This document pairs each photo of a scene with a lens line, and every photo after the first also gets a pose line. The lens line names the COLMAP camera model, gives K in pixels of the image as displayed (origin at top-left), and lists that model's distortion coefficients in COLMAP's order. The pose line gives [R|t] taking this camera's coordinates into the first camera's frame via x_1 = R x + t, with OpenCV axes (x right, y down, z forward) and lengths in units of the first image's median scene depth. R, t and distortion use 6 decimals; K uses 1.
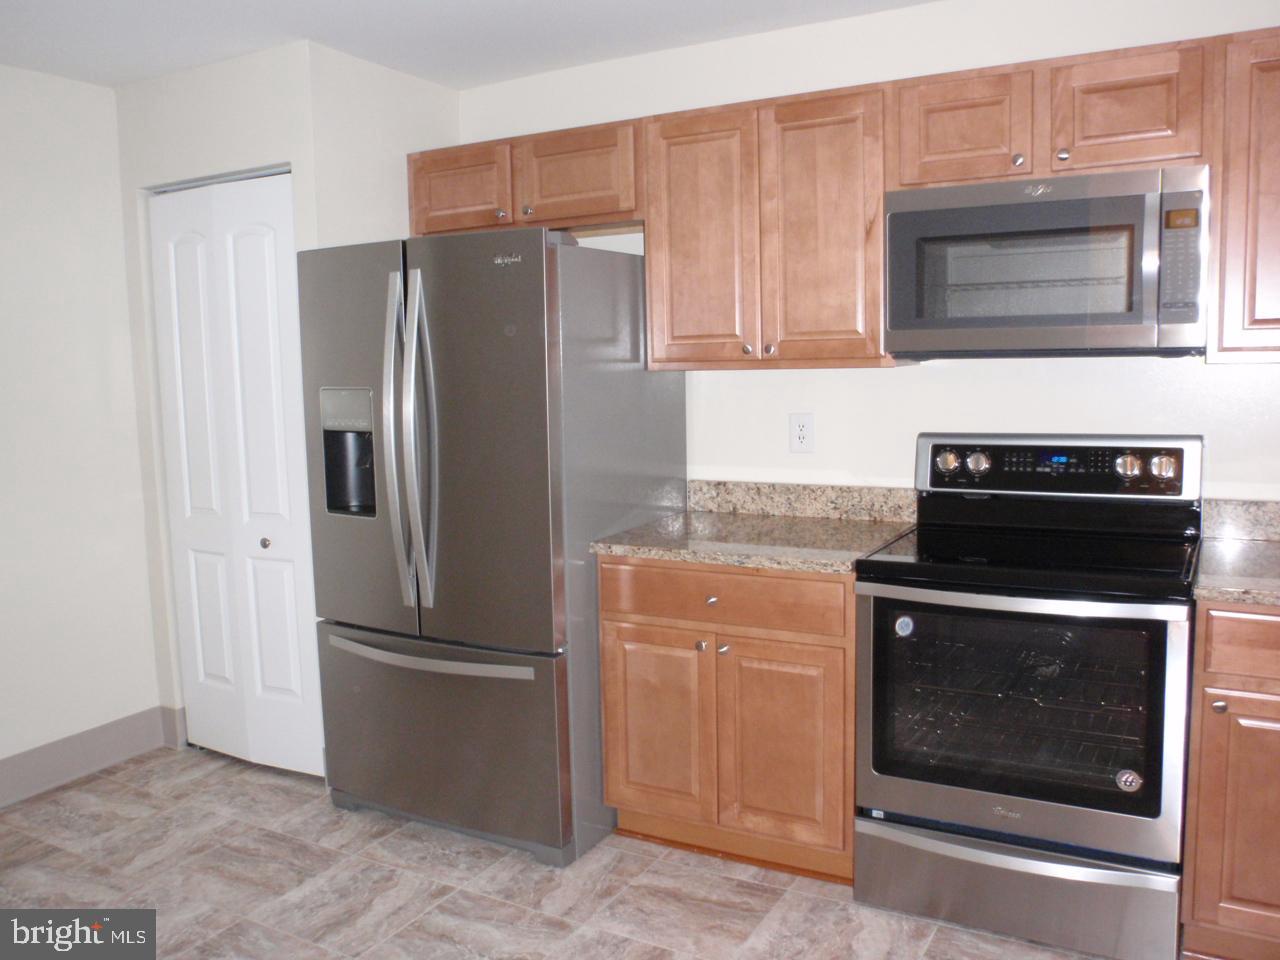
lens RADIAL K [[1050.5, 0, 626.2], [0, 1050.5, 480.7], [0, 0, 1]] dist [-0.087736, 0.057630]
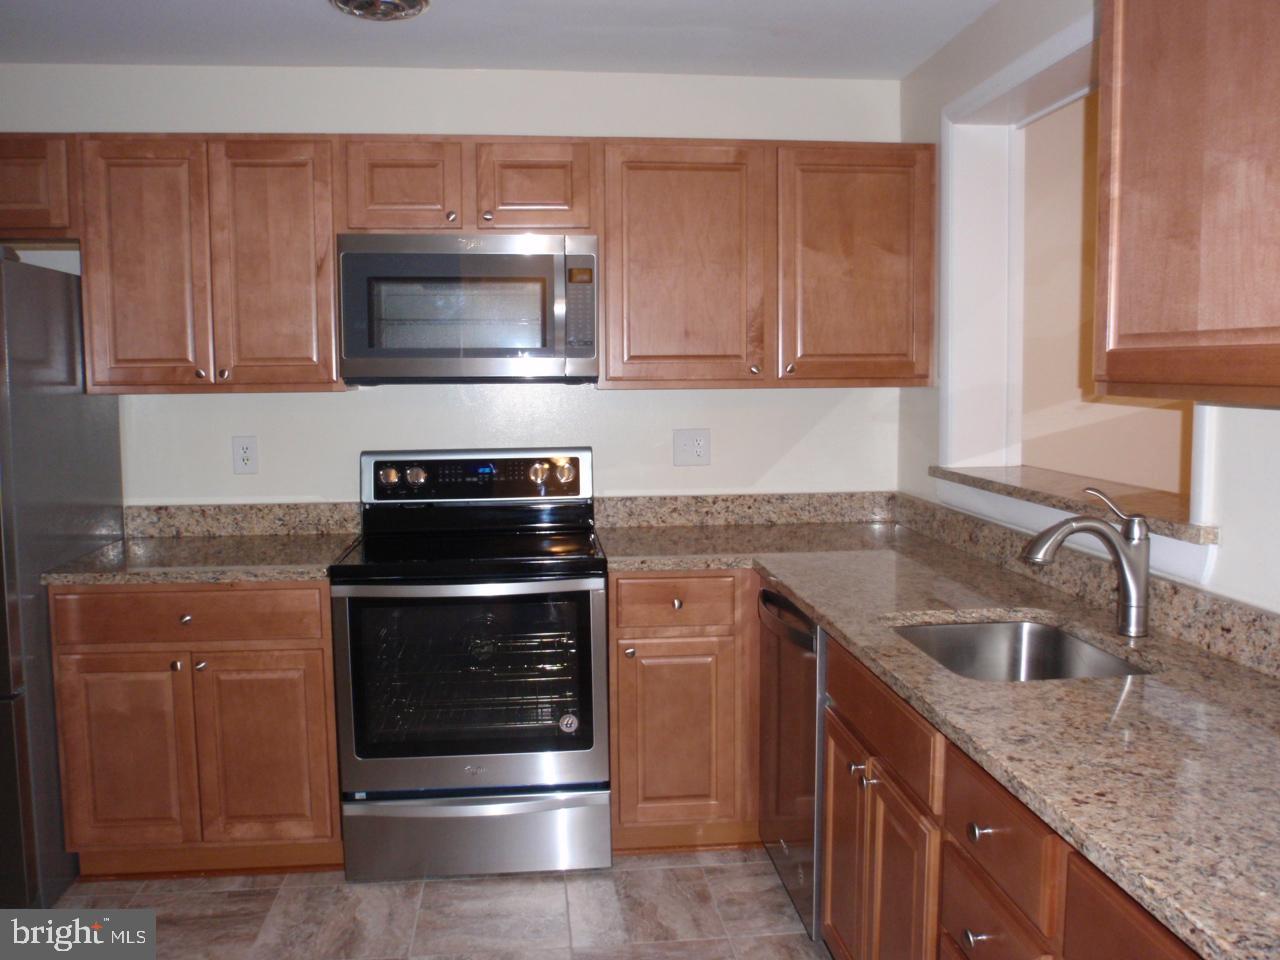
lens RADIAL K [[1050.5, 0, 627.2], [0, 1050.5, 480.8], [0, 0, 1]] dist [-0.087736, 0.057630]
pose [[0.810247, -0.036113, 0.584975, -0.150665], [0.053727, 0.998474, -0.012778, 0.015685], [-0.583620, 0.041782, 0.810951, -0.065648]]
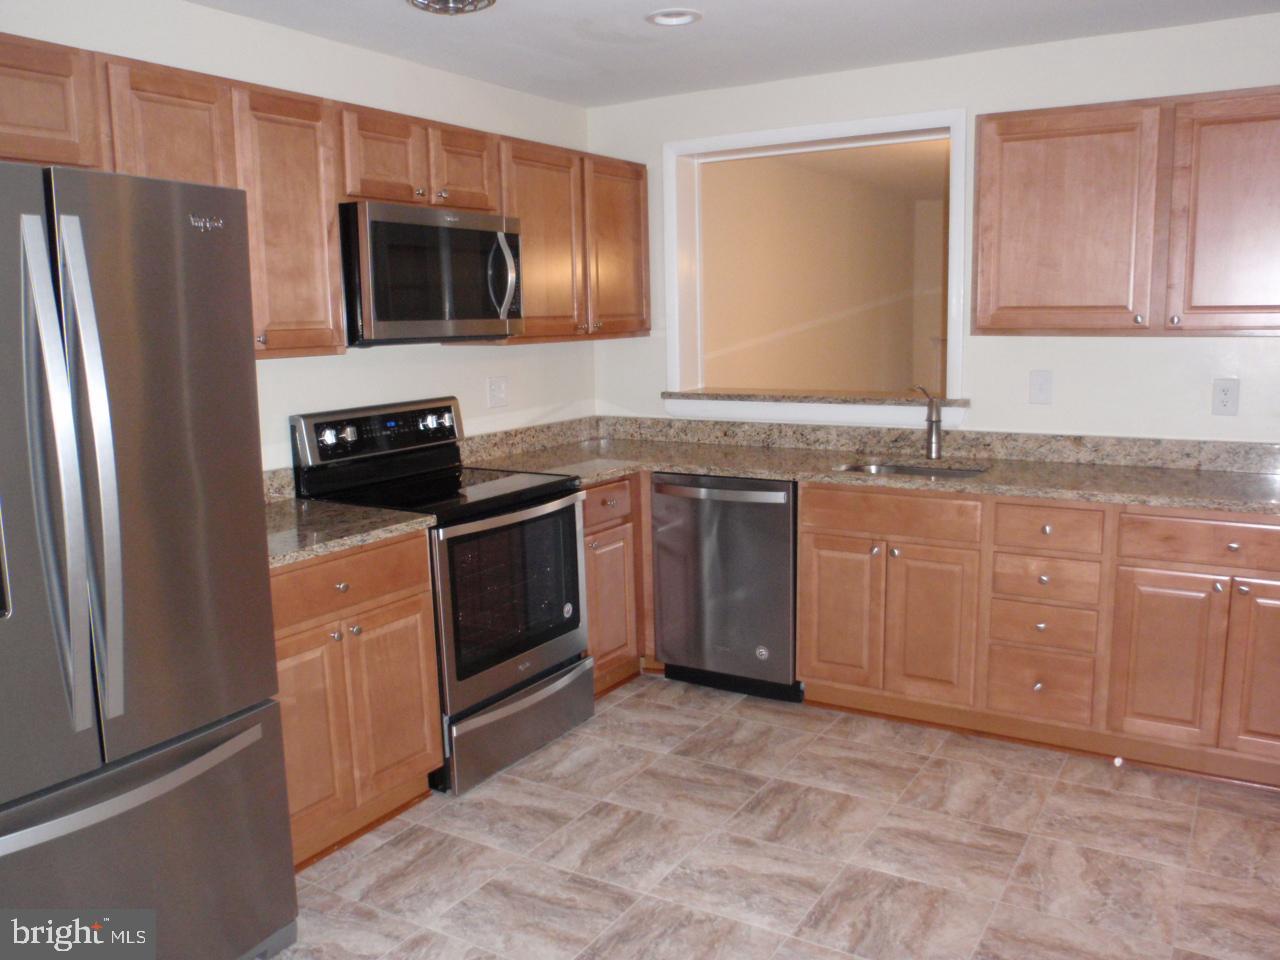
lens RADIAL K [[1050.5, 0, 639.8], [0, 1050.5, 479.6], [0, 0, 1]] dist [-0.087736, 0.057630]
pose [[0.027451, -0.127005, 0.991522, -0.873067], [0.139148, 0.982725, 0.122026, -0.068241], [-0.989891, 0.134618, 0.044649, 0.648253]]
